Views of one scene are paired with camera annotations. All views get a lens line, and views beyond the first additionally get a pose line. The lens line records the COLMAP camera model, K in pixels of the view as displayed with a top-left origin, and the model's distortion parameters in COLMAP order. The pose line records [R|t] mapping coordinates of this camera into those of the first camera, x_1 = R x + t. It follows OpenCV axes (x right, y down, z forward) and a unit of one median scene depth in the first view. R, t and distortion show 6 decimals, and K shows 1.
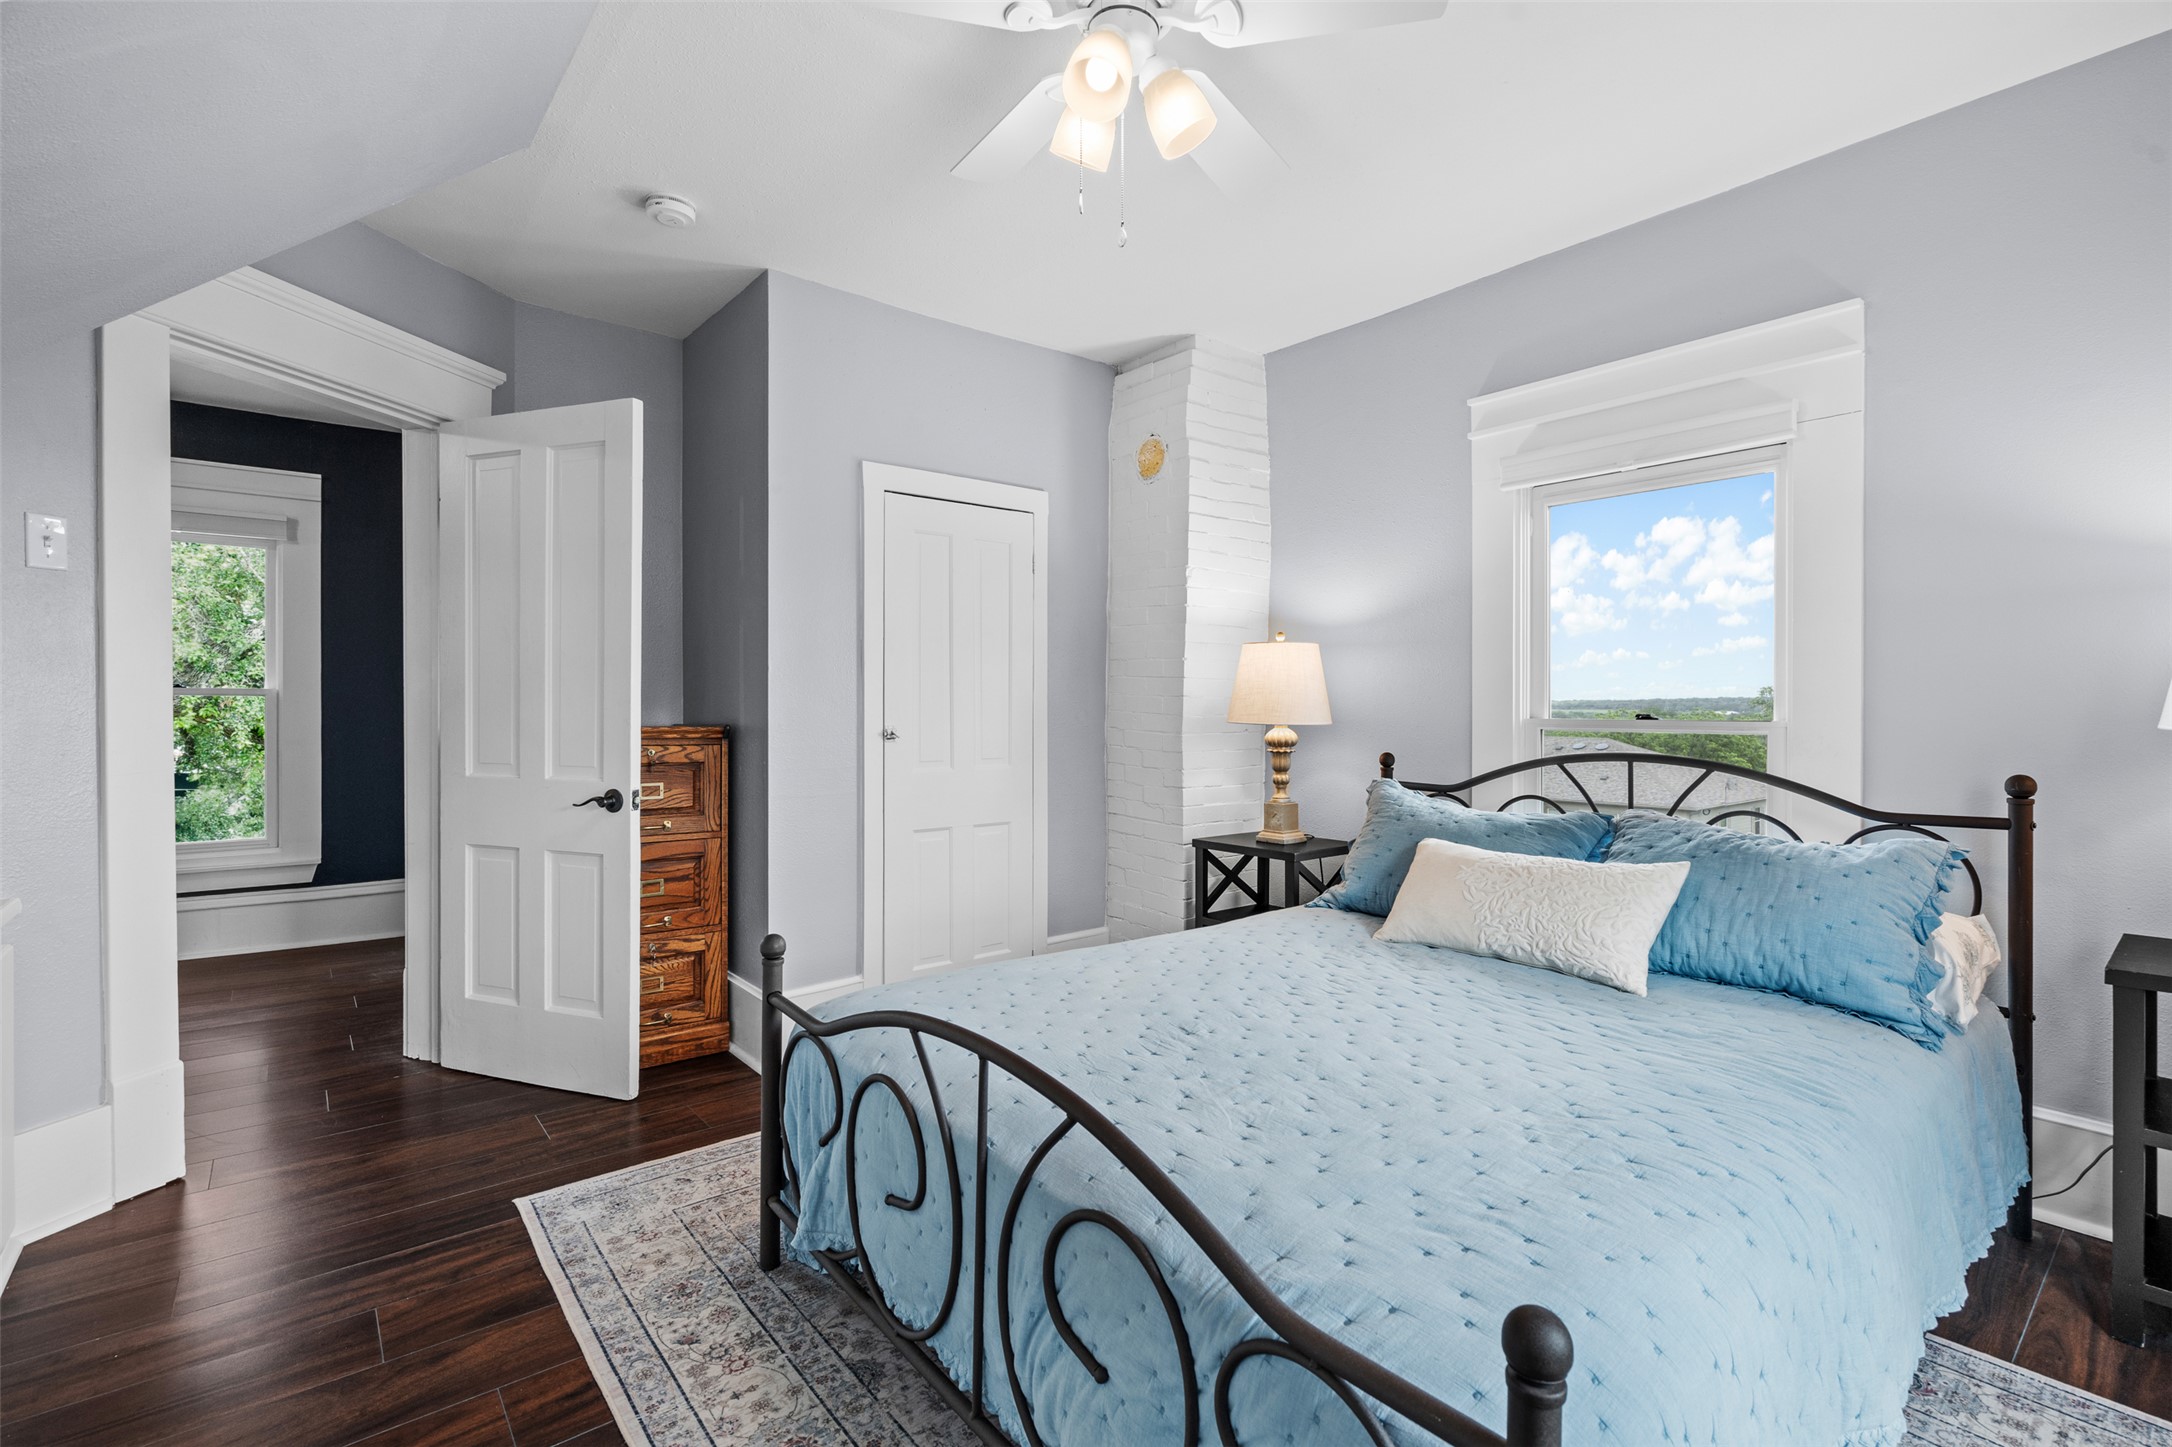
lens RADIAL K [[974.3, 0, 1095.0], [0, 974.3, 719.9], [0, 0, 1]] dist [-0.005108, -0.000275]
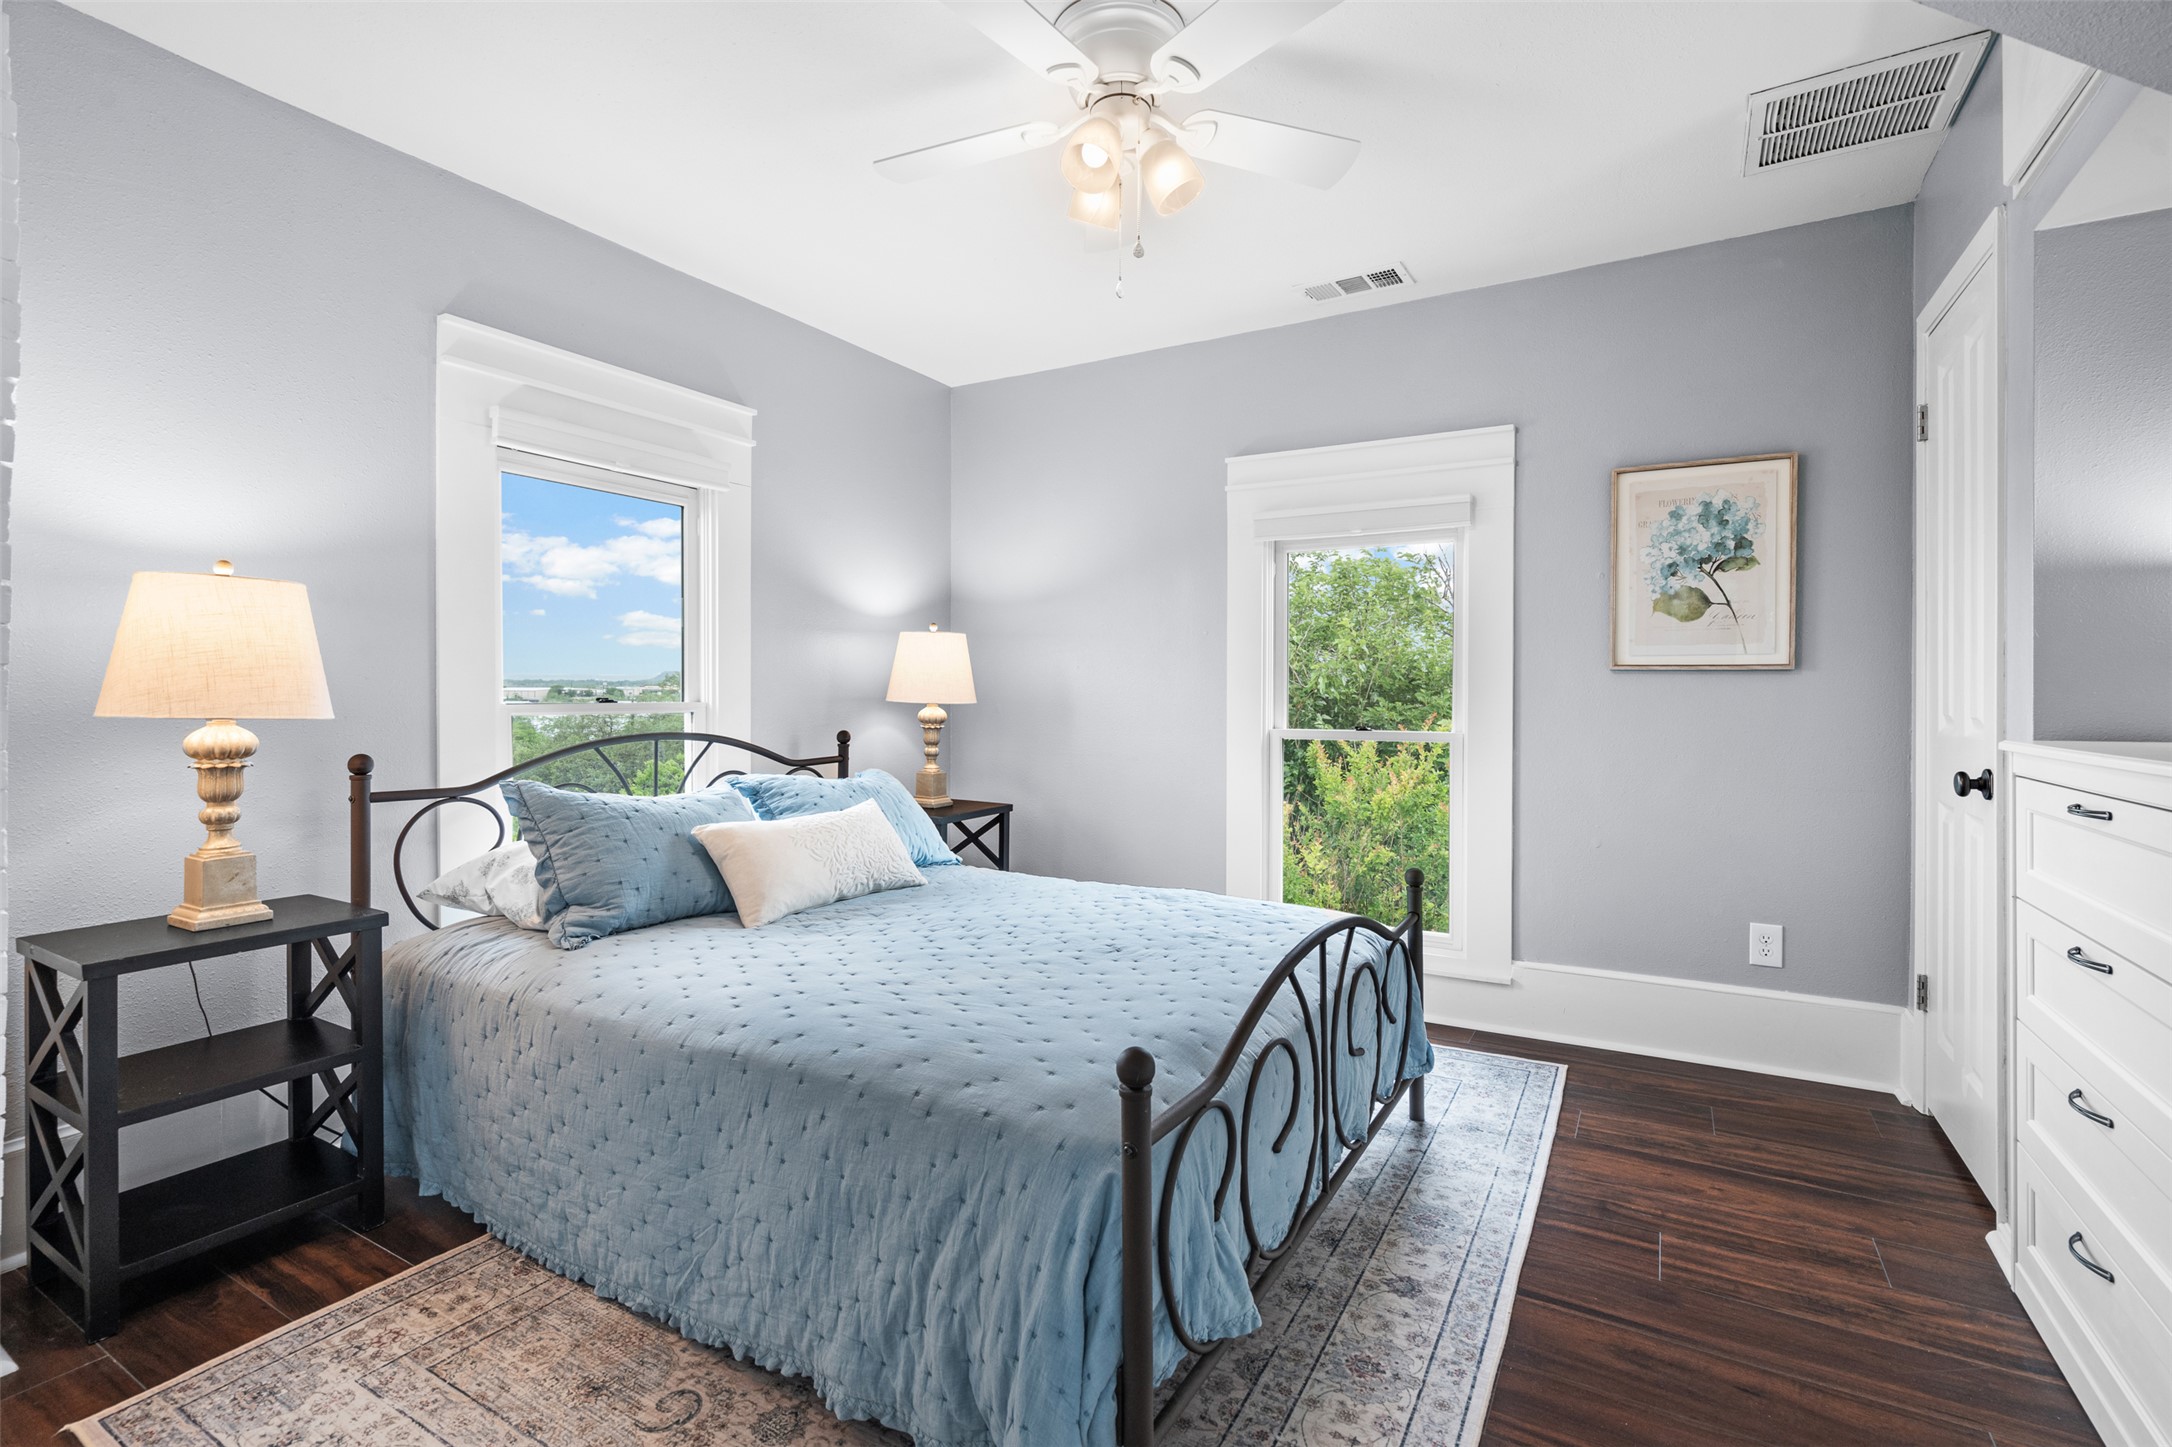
lens RADIAL K [[974.3, 0, 1123.2], [0, 974.3, 691.5], [0, 0, 1]] dist [-0.005108, -0.000275]
pose [[-0.363305, 0.004993, 0.931657, -0.889000], [0.014921, 0.999889, 0.000460, -0.006953], [-0.931551, 0.014068, -0.363339, 1.185469]]
